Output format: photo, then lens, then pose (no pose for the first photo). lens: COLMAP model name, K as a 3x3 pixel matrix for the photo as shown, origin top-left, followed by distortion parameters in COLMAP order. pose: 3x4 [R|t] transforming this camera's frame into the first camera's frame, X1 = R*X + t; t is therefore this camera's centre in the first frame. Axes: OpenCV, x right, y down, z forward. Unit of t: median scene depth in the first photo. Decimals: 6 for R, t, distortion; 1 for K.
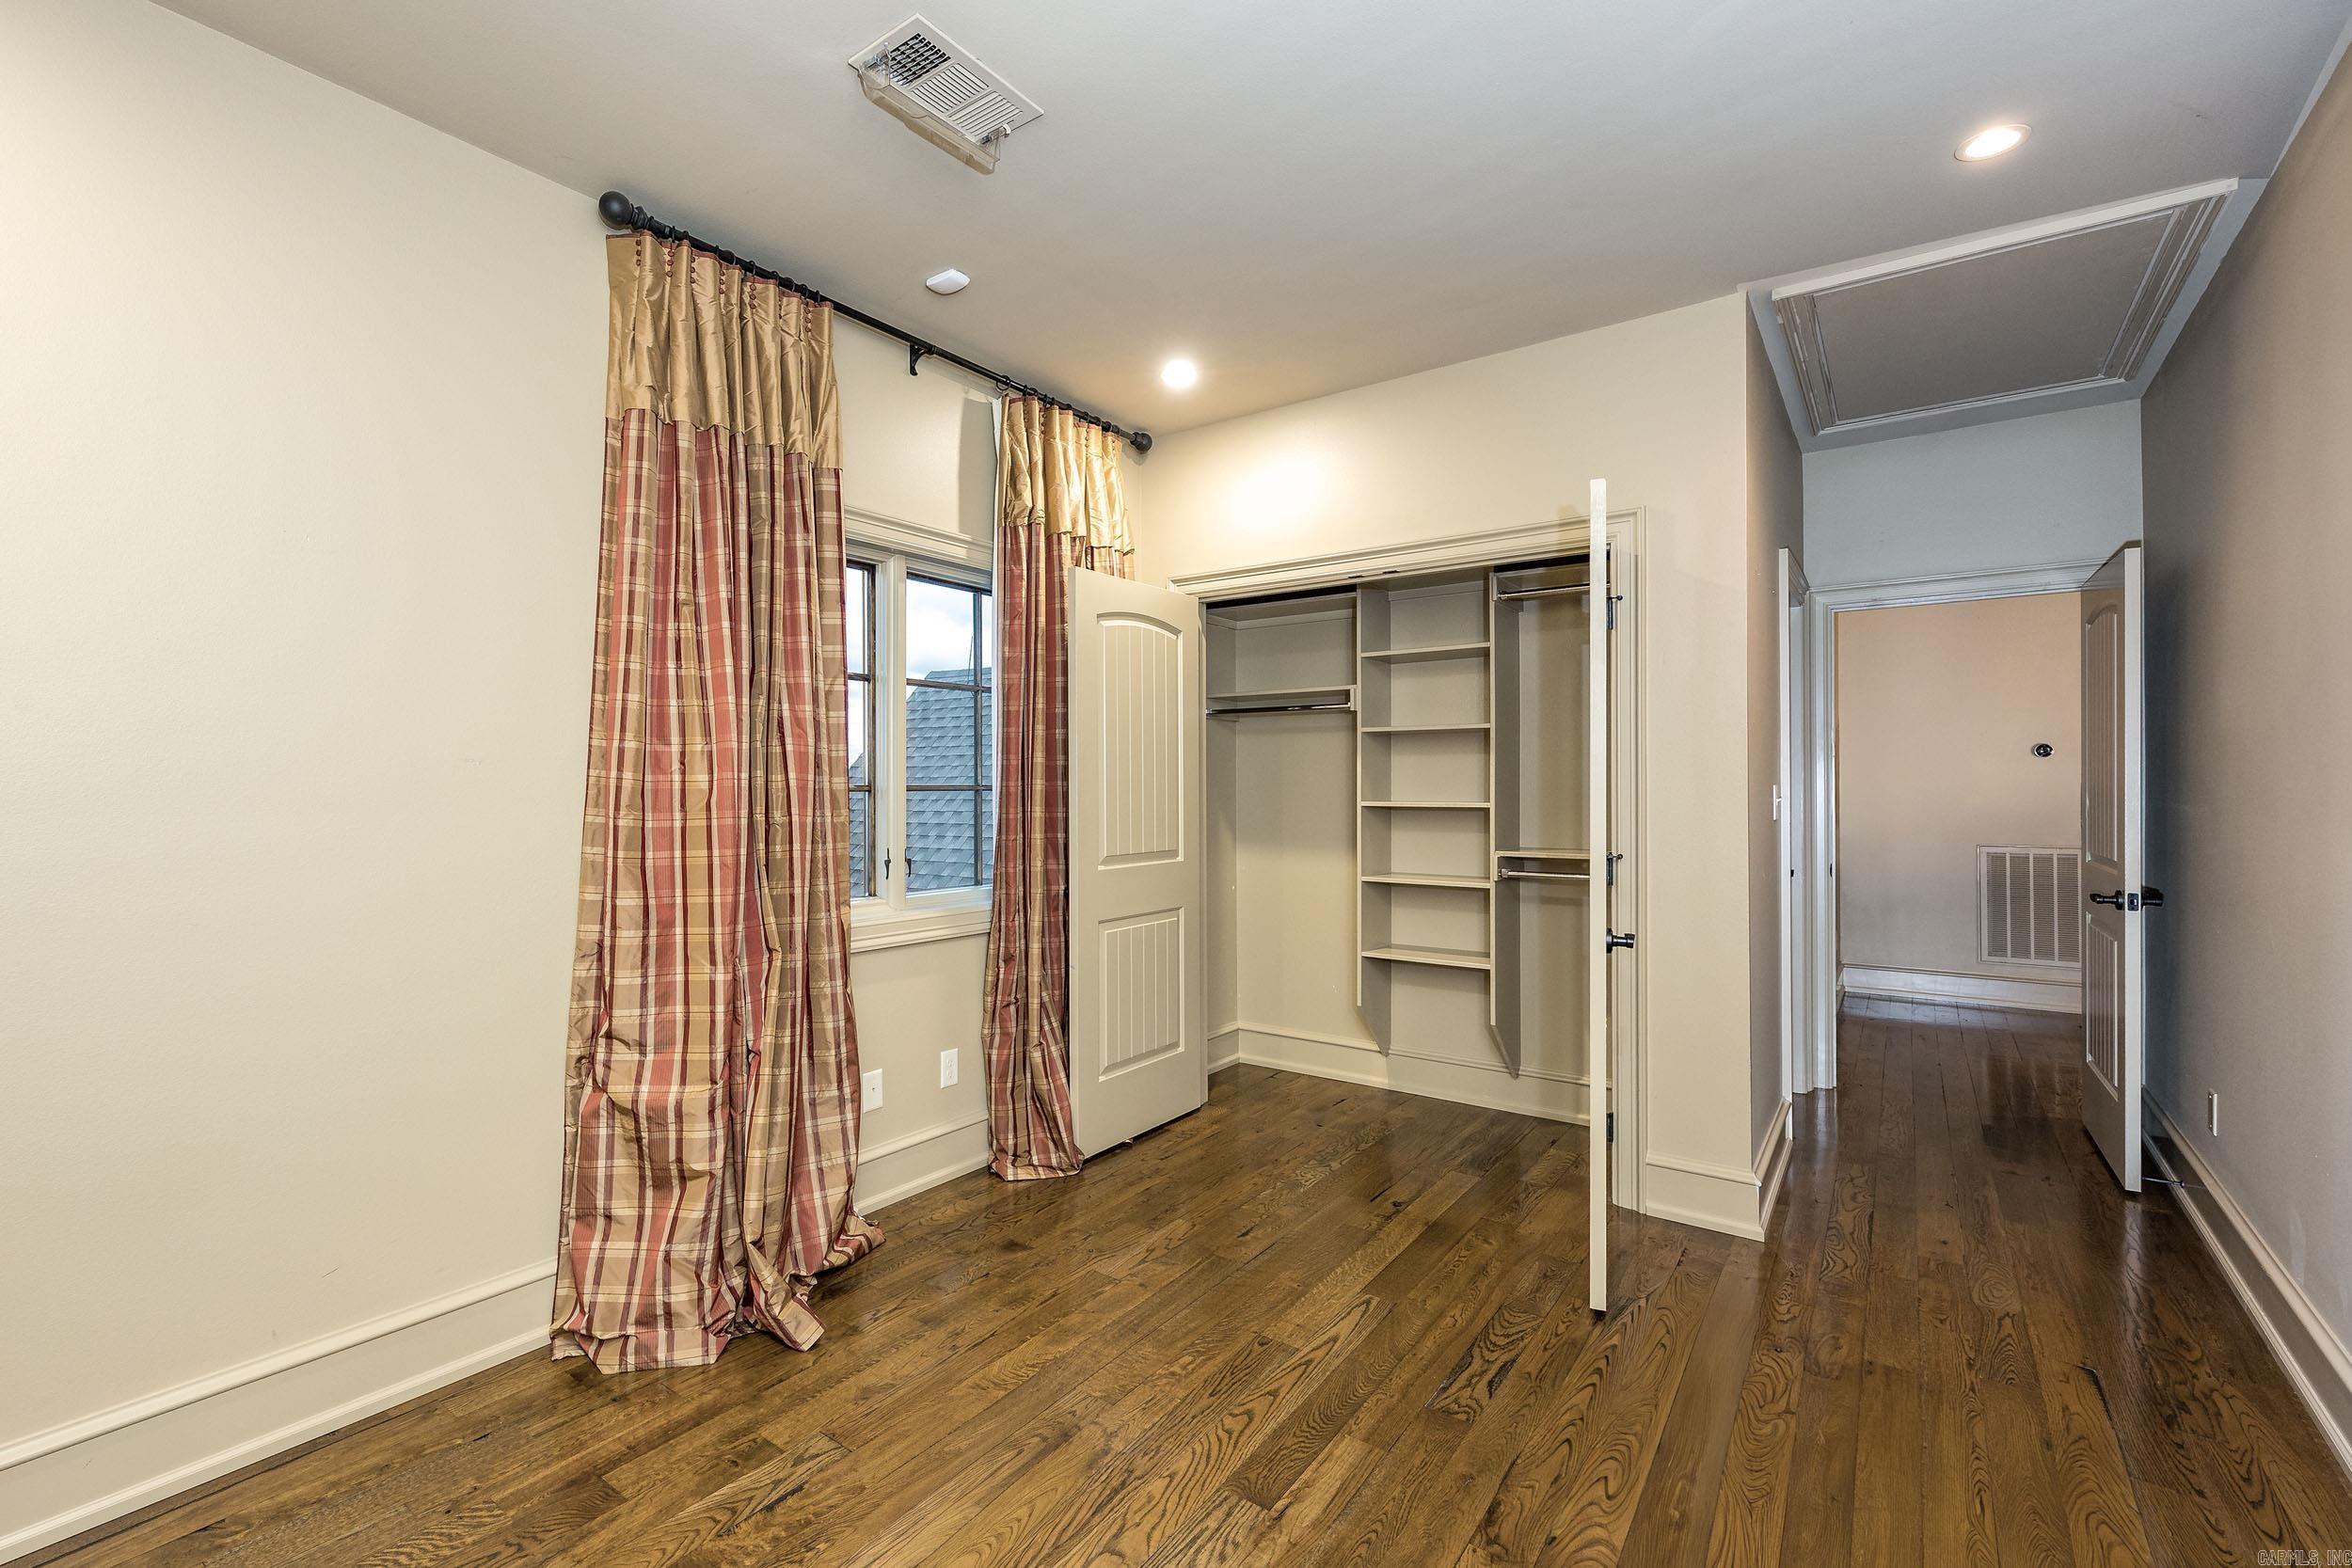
lens RADIAL K [[925.7, 0, 1176.0], [0, 925.7, 784.0], [0, 0, 1]] dist [-0.000244, -0.000008]
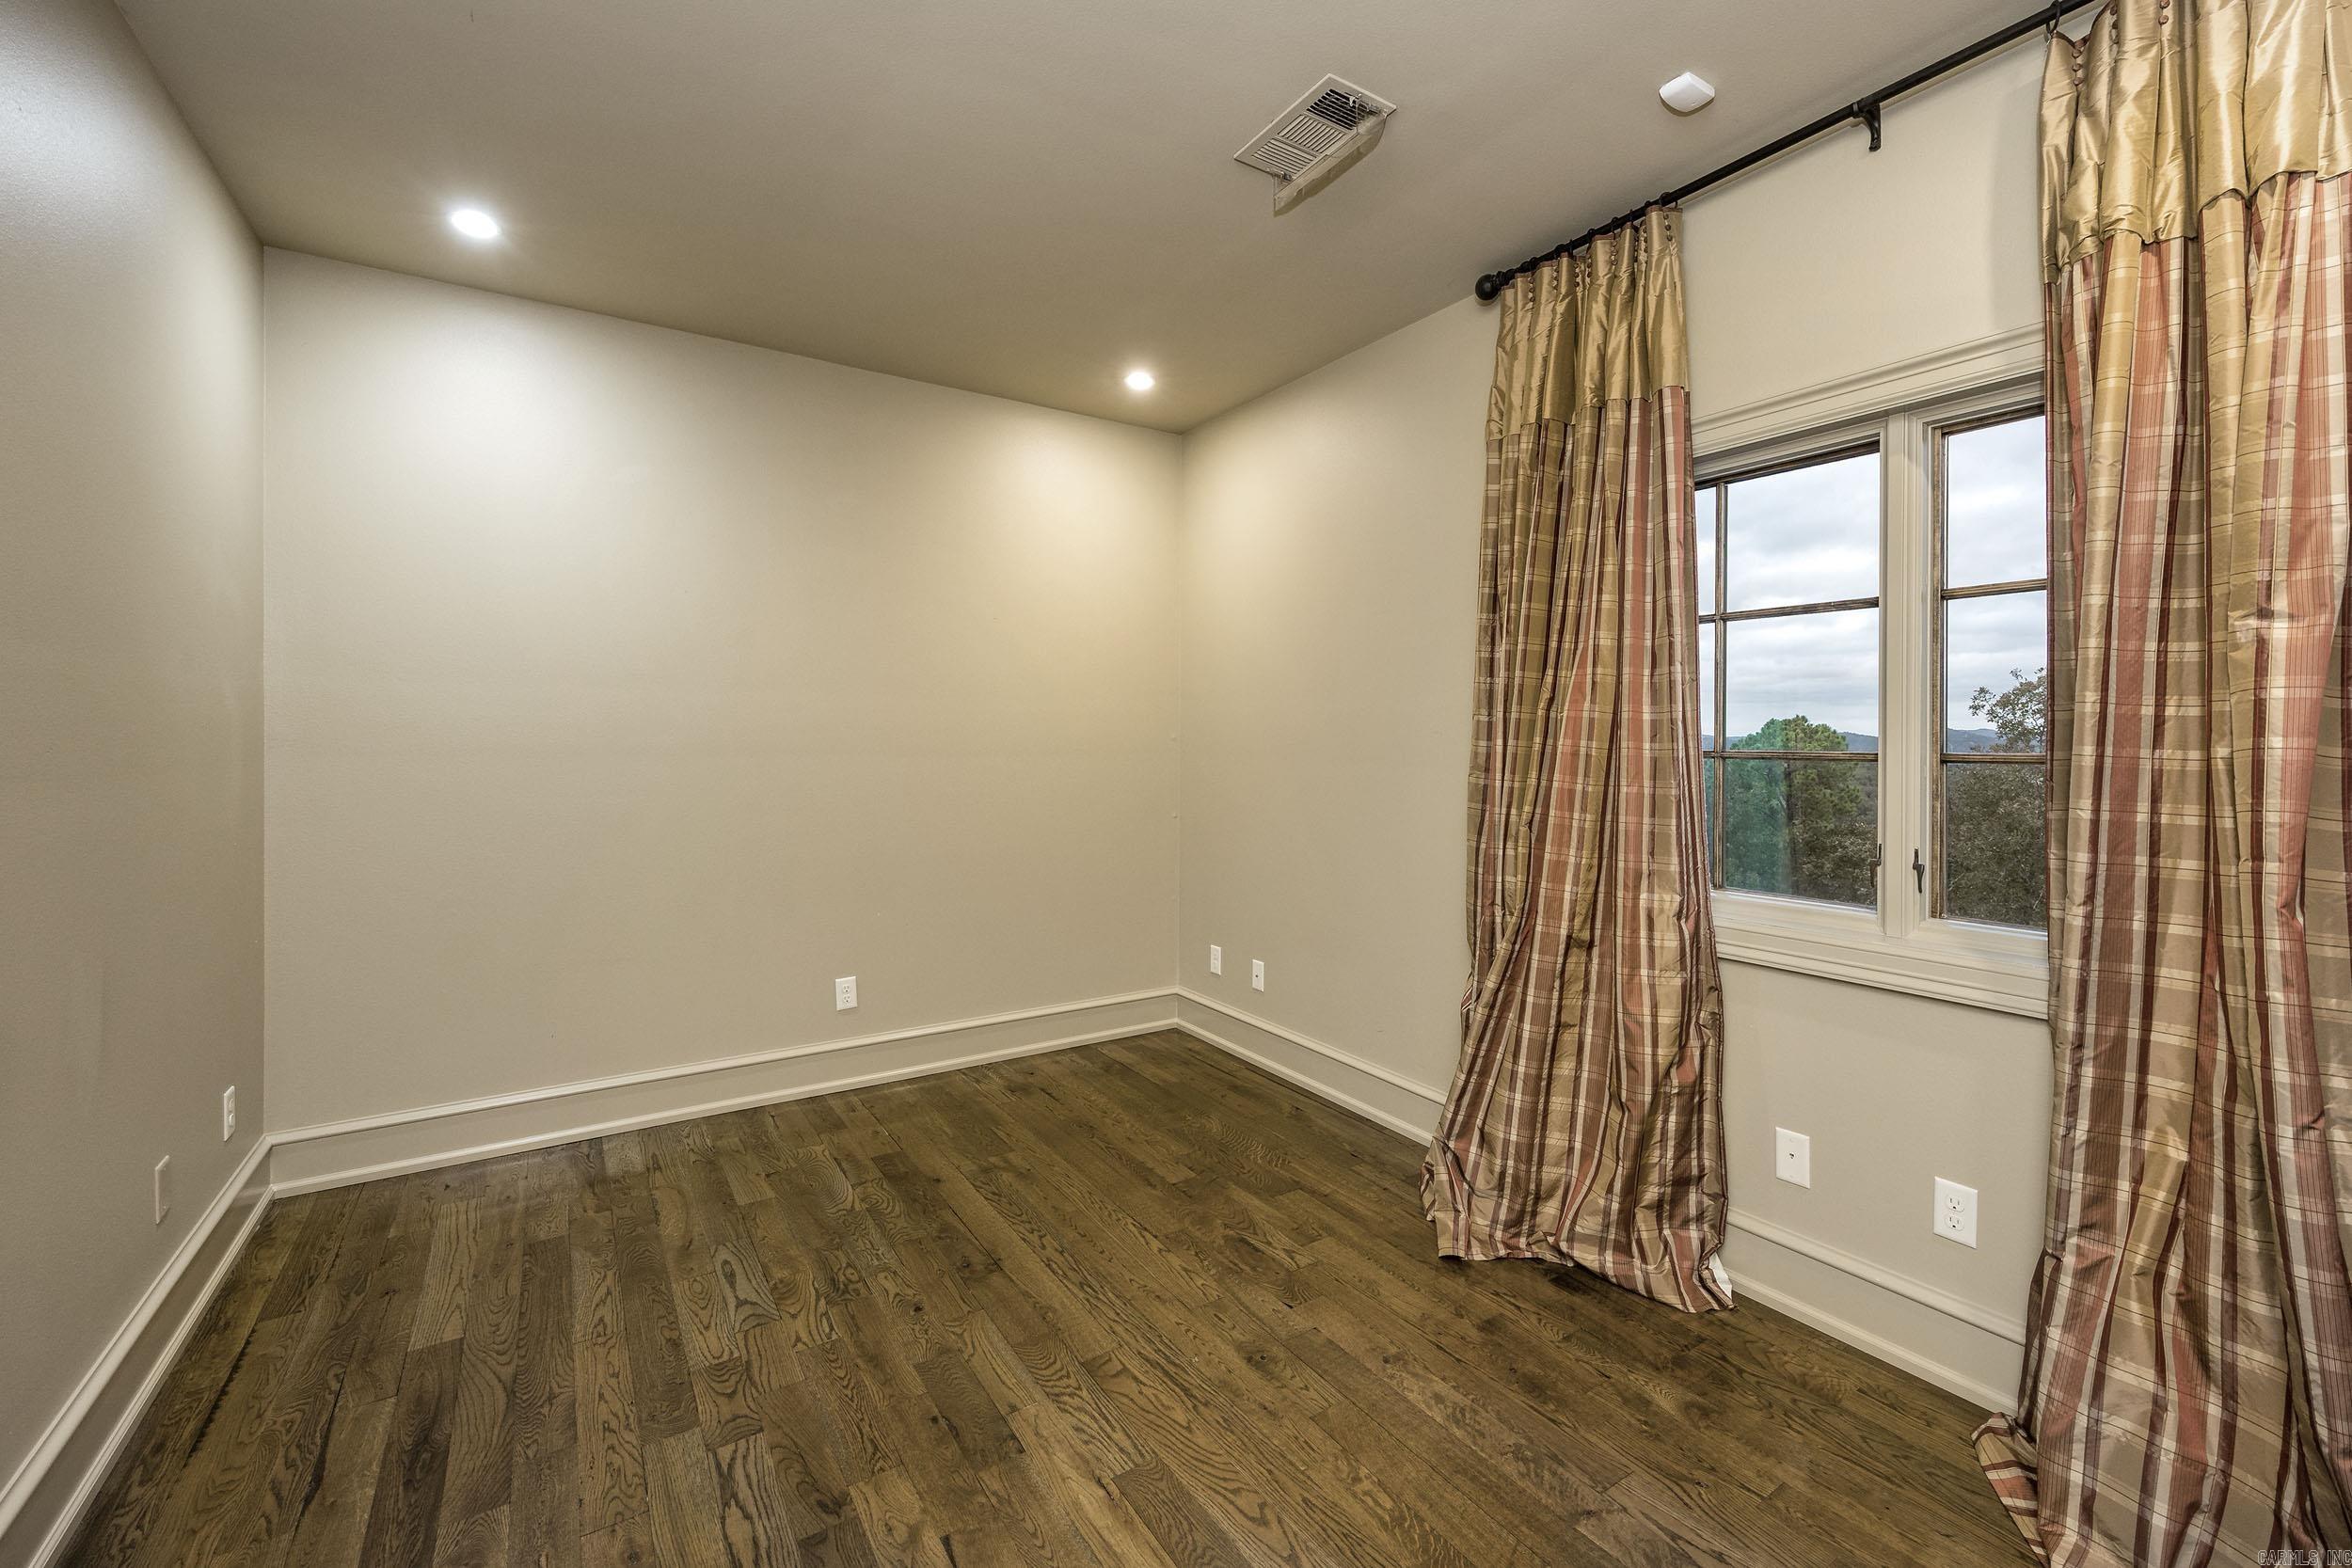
lens RADIAL K [[974.8, 0, 1171.0], [0, 974.8, 755.2], [0, 0, 1]] dist [0.000754, 0.000099]
pose [[-0.313444, 0.004292, -0.949597, 0.648812], [0.000008, 0.999990, 0.004517, 0.002052], [0.949607, 0.001408, -0.313441, 0.840419]]
